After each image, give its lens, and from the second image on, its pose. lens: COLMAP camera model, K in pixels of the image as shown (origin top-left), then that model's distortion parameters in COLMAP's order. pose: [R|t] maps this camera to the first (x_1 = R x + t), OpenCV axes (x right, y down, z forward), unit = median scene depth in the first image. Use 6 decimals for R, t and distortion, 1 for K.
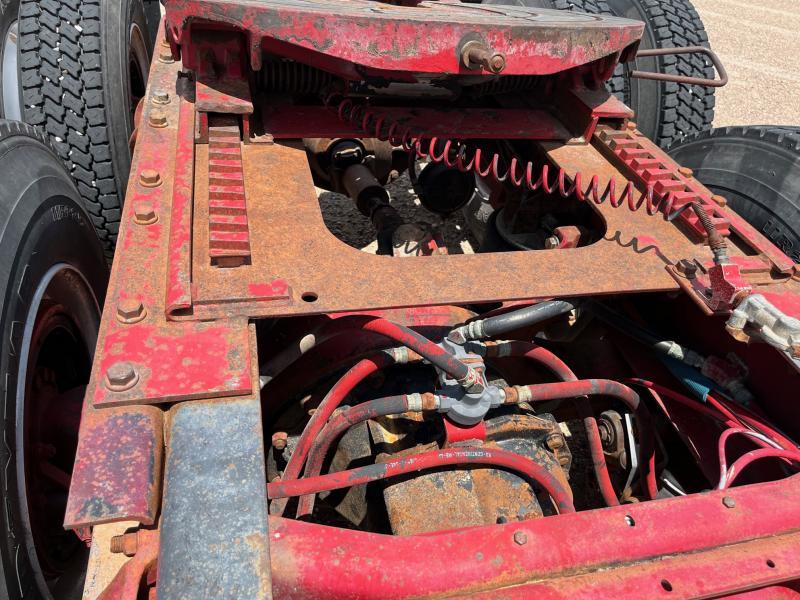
lens RADIAL K [[598.1, 0, 400.0], [0, 598.1, 300.0], [0, 0, 1]] dist [0.053288, -0.073785]
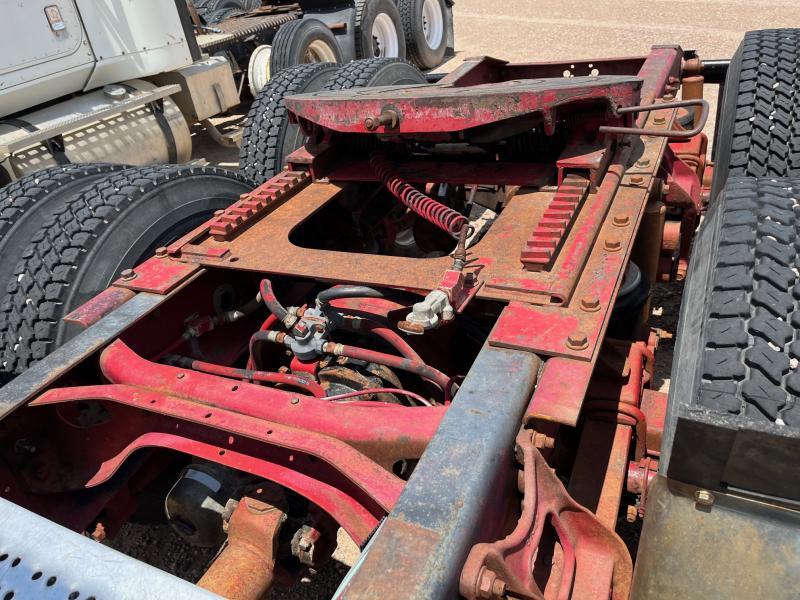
lens RADIAL K [[598.1, 0, 400.0], [0, 598.1, 300.0], [0, 0, 1]] dist [0.053288, -0.073785]
pose [[0.753483, 0.136203, -0.643205, 1.081880], [-0.217542, 0.974850, -0.048409, 0.073239], [0.620435, 0.176399, 0.764162, -0.001973]]
